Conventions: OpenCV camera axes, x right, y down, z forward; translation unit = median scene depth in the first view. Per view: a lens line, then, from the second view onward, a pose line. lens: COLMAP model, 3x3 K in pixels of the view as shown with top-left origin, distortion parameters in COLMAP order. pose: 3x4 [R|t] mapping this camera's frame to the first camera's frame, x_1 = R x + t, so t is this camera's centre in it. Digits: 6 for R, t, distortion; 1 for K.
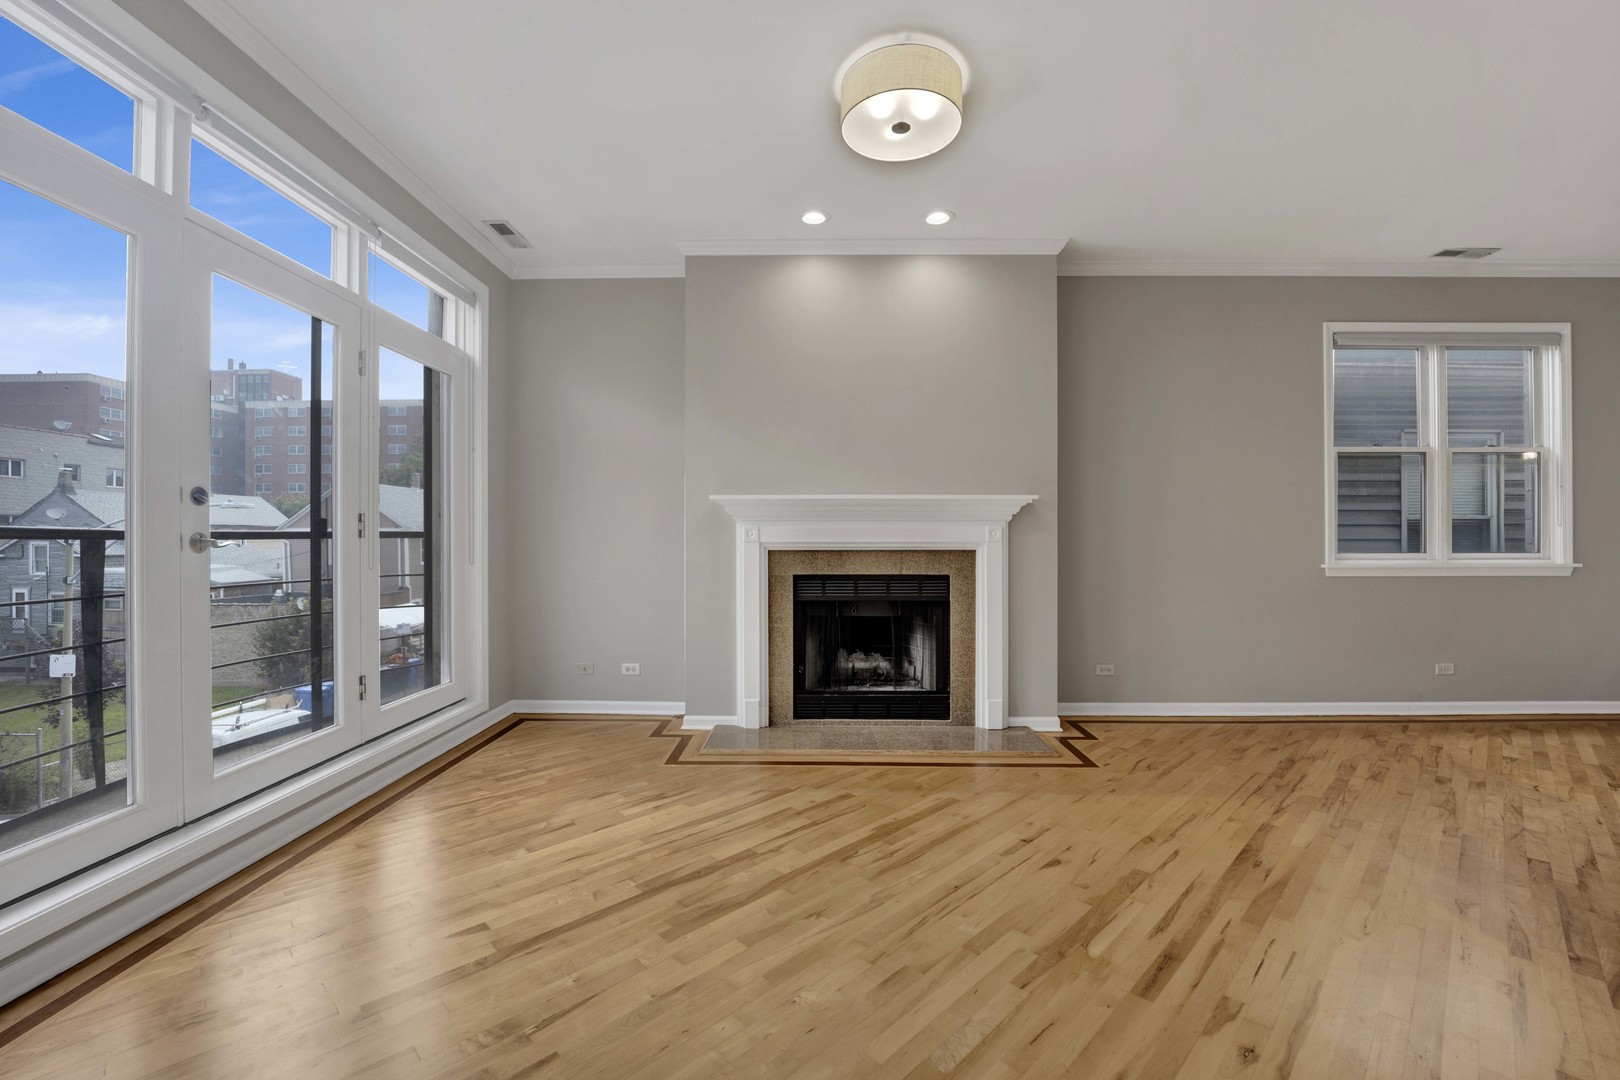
lens RADIAL K [[678.8, 0, 802.4], [0, 678.8, 538.8], [0, 0, 1]] dist [-0.019509, -0.000210]
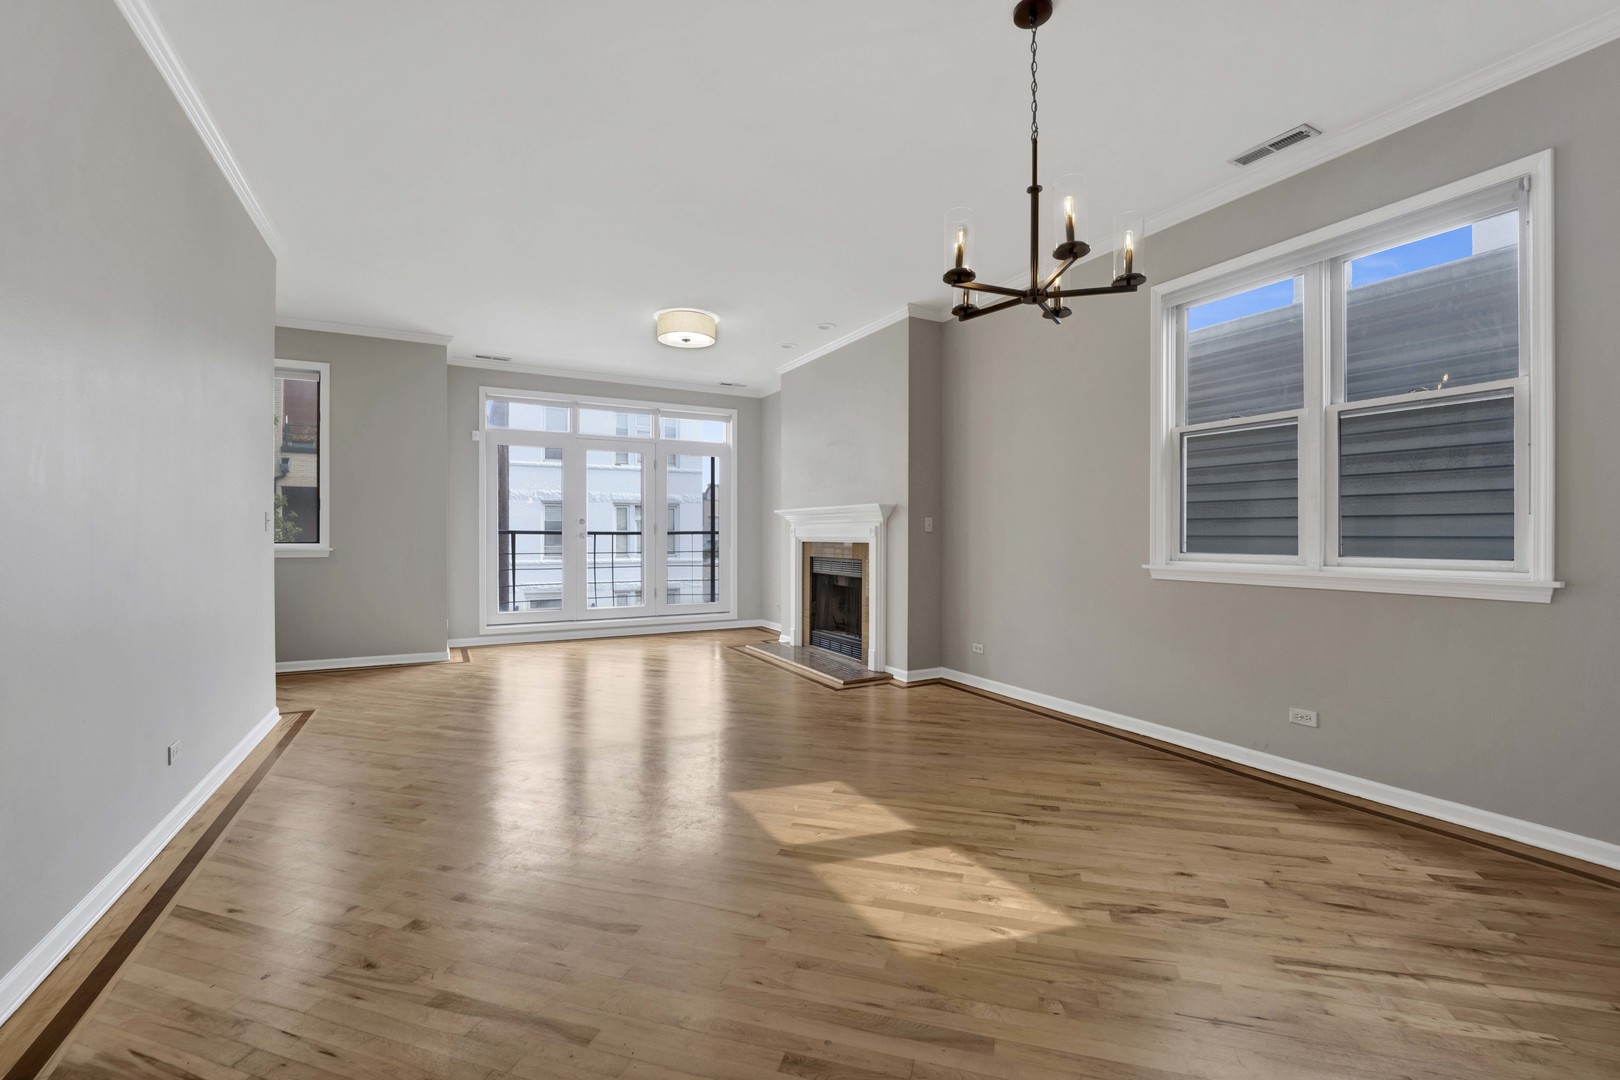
lens RADIAL K [[681.9, 0, 805.2], [0, 681.9, 541.1], [0, 0, 1]] dist [-0.020220, -0.000202]
pose [[0.484004, 0.009918, -0.875010, 1.426289], [0.000045, 0.999935, 0.011359, -0.003527], [0.875066, -0.005538, 0.483972, 0.189095]]
